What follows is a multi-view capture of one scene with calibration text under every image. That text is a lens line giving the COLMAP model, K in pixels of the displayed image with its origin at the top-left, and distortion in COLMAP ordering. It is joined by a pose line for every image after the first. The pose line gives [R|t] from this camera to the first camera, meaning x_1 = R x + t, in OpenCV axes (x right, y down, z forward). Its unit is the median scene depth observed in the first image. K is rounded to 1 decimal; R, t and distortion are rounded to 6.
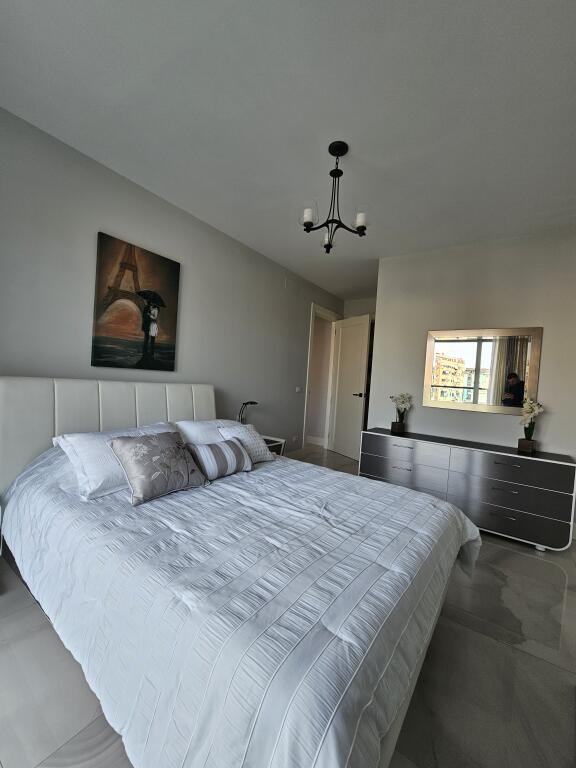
lens RADIAL K [[312.1, 0, 287.6], [0, 312.1, 386.3], [0, 0, 1]] dist [-0.002145, 0.000023]
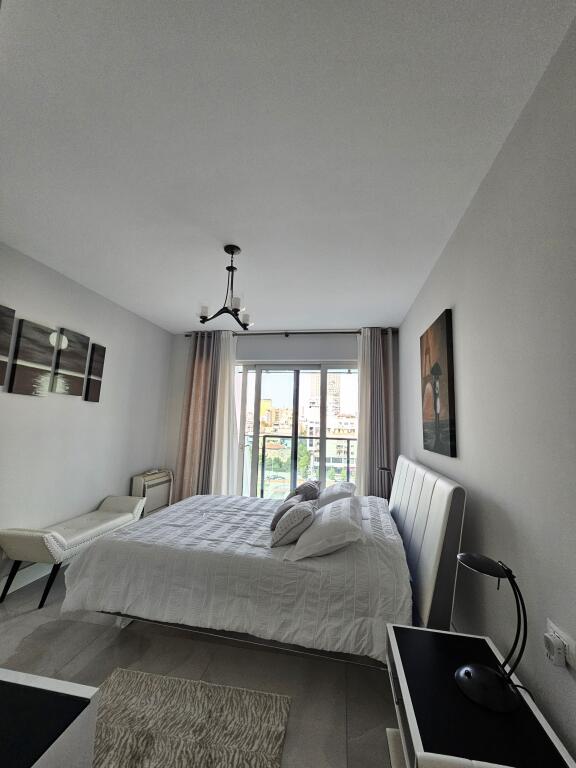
lens RADIAL K [[312.1, 0, 287.6], [0, 312.1, 386.3], [0, 0, 1]] dist [-0.002145, 0.000023]
pose [[-0.898609, -0.143077, -0.414767, 0.389149], [-0.099026, 0.987081, -0.125957, -0.115423], [0.427430, -0.072114, -0.901168, 2.128238]]
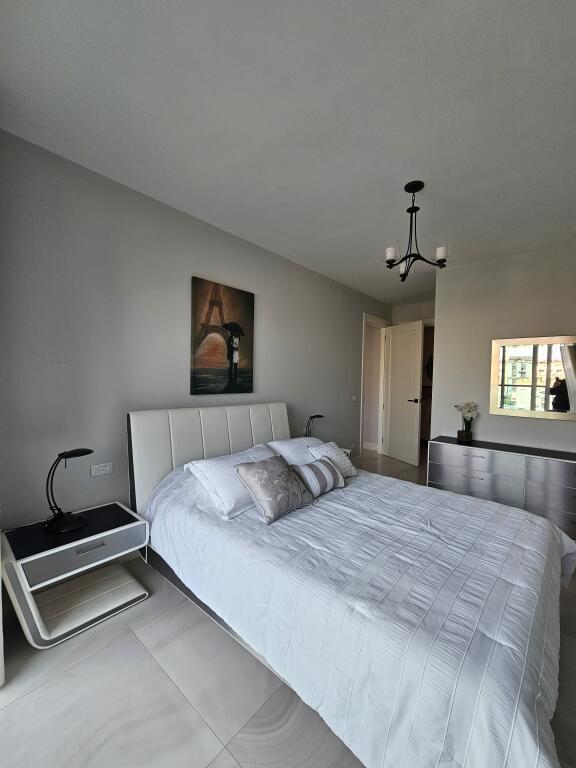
lens RADIAL K [[313.7, 0, 288.7], [0, 313.7, 387.4], [0, 0, 1]] dist [0.000373, 0.000044]
pose [[0.994580, -0.042510, -0.094886, -0.191814], [0.043267, 0.999046, 0.005930, -0.097298], [0.094544, -0.010003, 0.995470, -0.120755]]
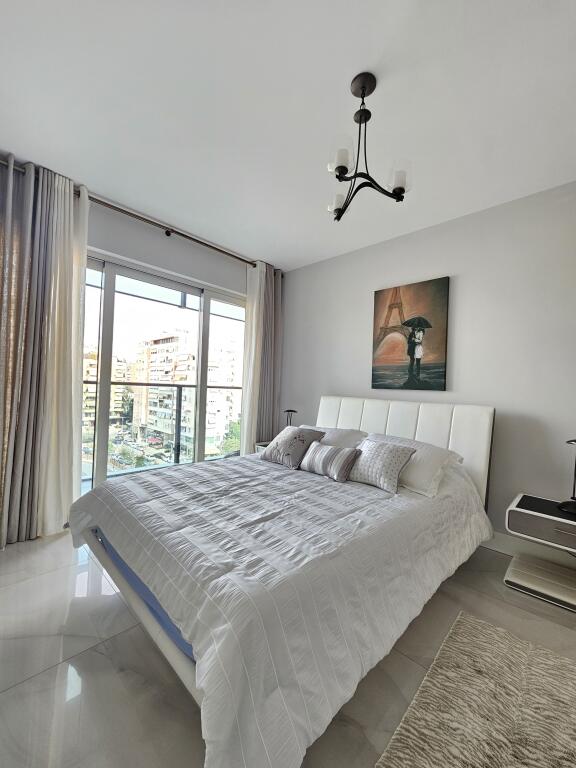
lens RADIAL K [[312.1, 0, 287.6], [0, 312.1, 386.3], [0, 0, 1]] dist [-0.002145, 0.000023]
pose [[-0.139319, -0.079458, -0.987054, 0.895018], [-0.074124, 0.994816, -0.069620, 0.054769], [0.987469, 0.063465, -0.144487, 0.966420]]
